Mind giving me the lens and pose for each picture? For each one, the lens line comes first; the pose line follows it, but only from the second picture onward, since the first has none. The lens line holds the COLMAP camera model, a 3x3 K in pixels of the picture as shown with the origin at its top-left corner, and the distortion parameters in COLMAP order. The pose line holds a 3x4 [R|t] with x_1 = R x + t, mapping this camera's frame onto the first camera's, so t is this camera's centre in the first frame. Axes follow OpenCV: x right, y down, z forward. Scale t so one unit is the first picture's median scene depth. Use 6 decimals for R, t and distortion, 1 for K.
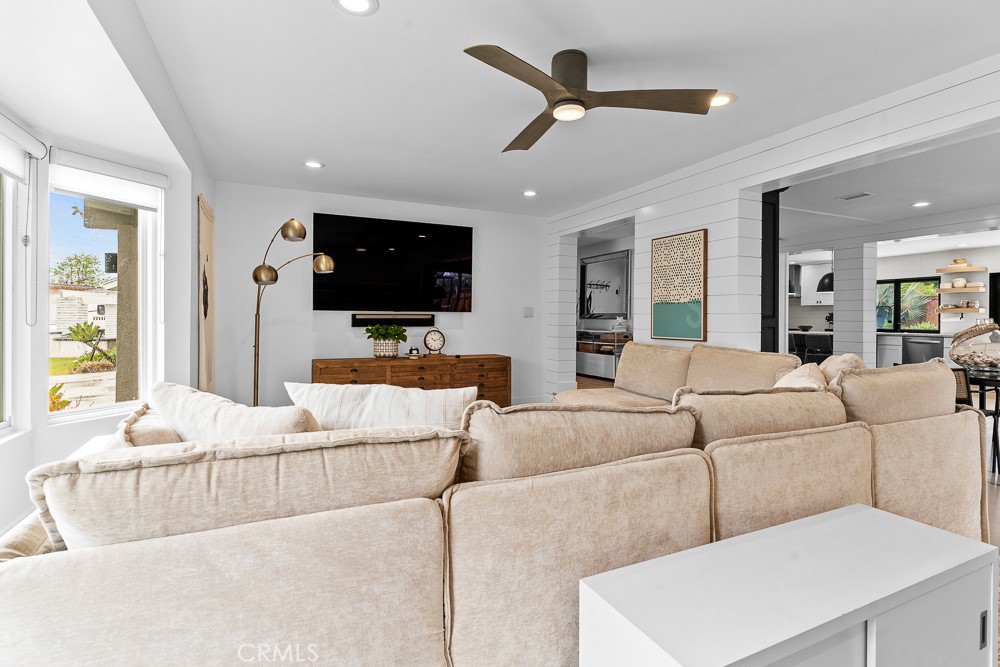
lens RADIAL K [[487.2, 0, 513.7], [0, 487.2, 318.6], [0, 0, 1]] dist [0.000254, -0.000143]
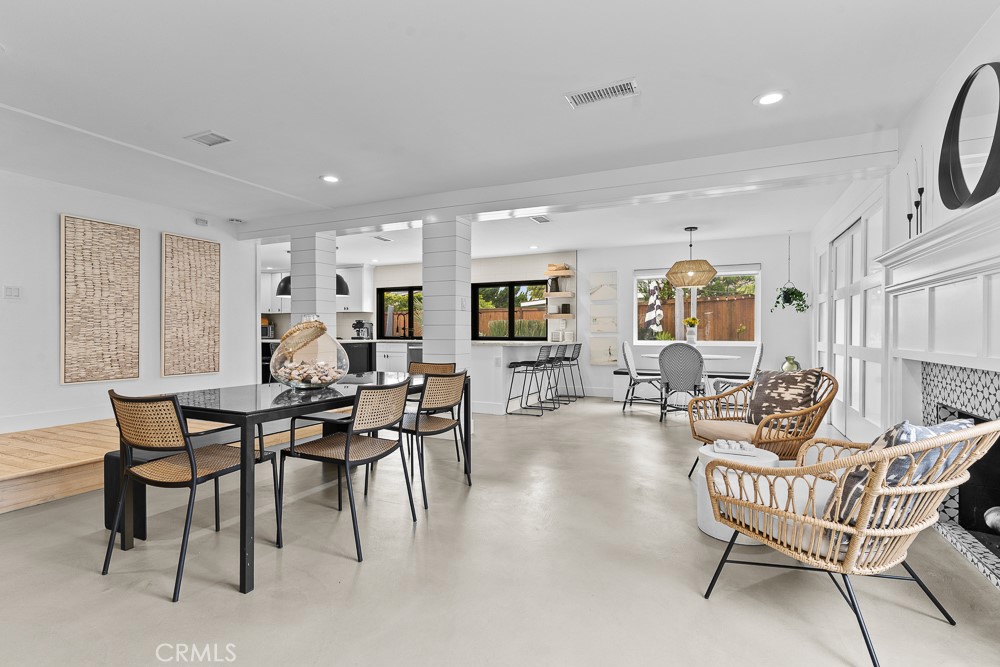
lens RADIAL K [[474.9, 0, 500.0], [0, 474.9, 333.5], [0, 0, 1]] dist [-0.000531, -0.000104]
pose [[0.774475, -0.007107, 0.632565, 0.776416], [0.003529, 0.999970, 0.006913, 0.025365], [-0.632595, -0.003122, 0.774477, 0.294935]]
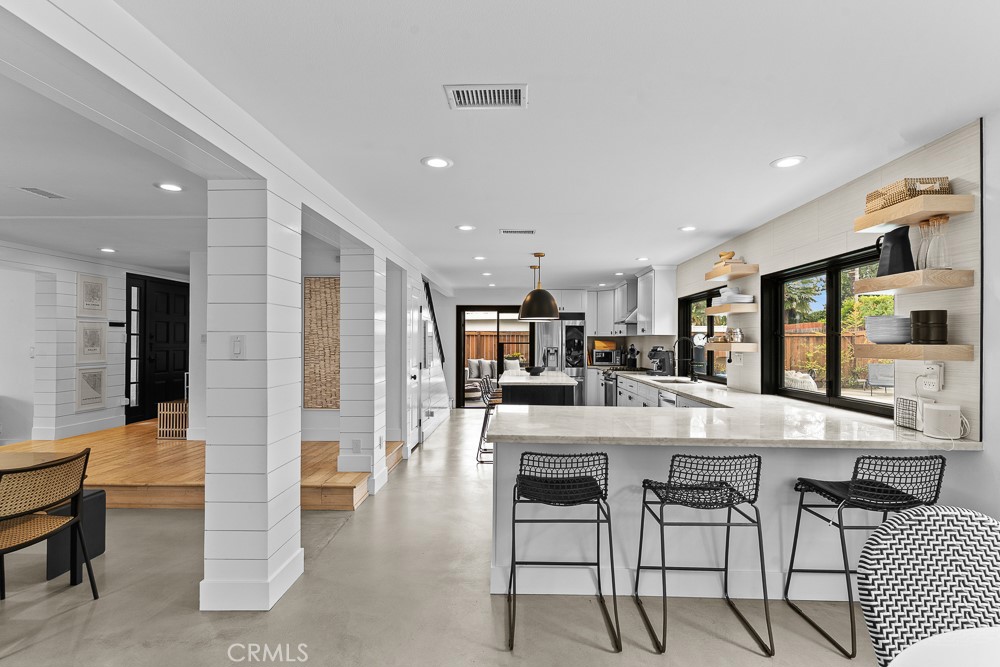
lens RADIAL K [[474.3, 0, 507.2], [0, 474.3, 338.8], [0, 0, 1]] dist [0.000154, -0.000241]
pose [[0.890954, -0.005825, -0.454056, 2.114752], [0.002656, 0.999967, -0.007617, -0.049548], [0.454085, 0.005581, 0.890941, 0.929434]]
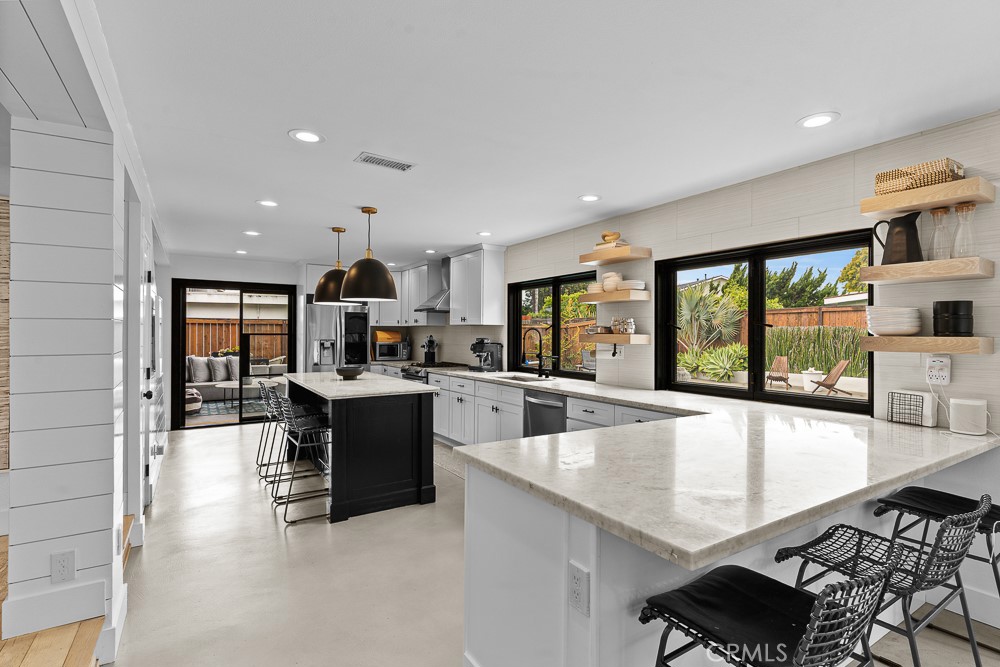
lens RADIAL K [[476.0, 0, 504.4], [0, 476.0, 331.1], [0, 0, 1]] dist [-0.012287, -0.000164]
pose [[0.992592, -0.002121, 0.121479, 1.695611], [0.002401, 0.999995, -0.002163, -0.052186], [-0.121474, 0.002439, 0.992592, 1.215152]]
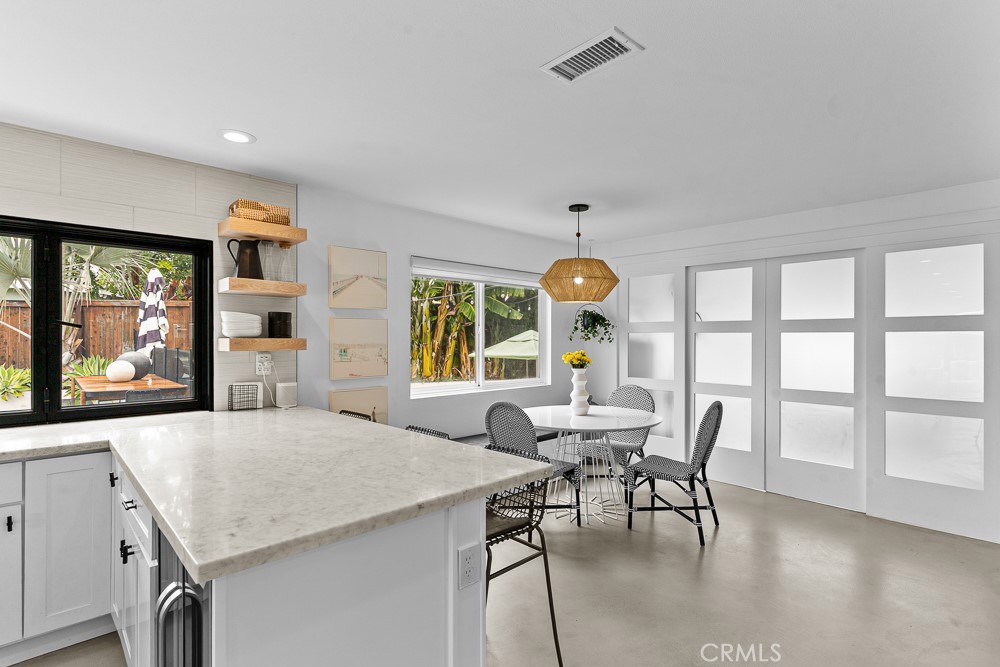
lens RADIAL K [[477.5, 0, 500.8], [0, 477.5, 336.8], [0, 0, 1]] dist [-0.000561, 0.000066]
pose [[-0.316636, -0.004544, 0.948536, 1.429658], [-0.003834, 0.999986, 0.003510, -0.051861], [-0.948539, -0.002526, -0.316649, 1.632036]]
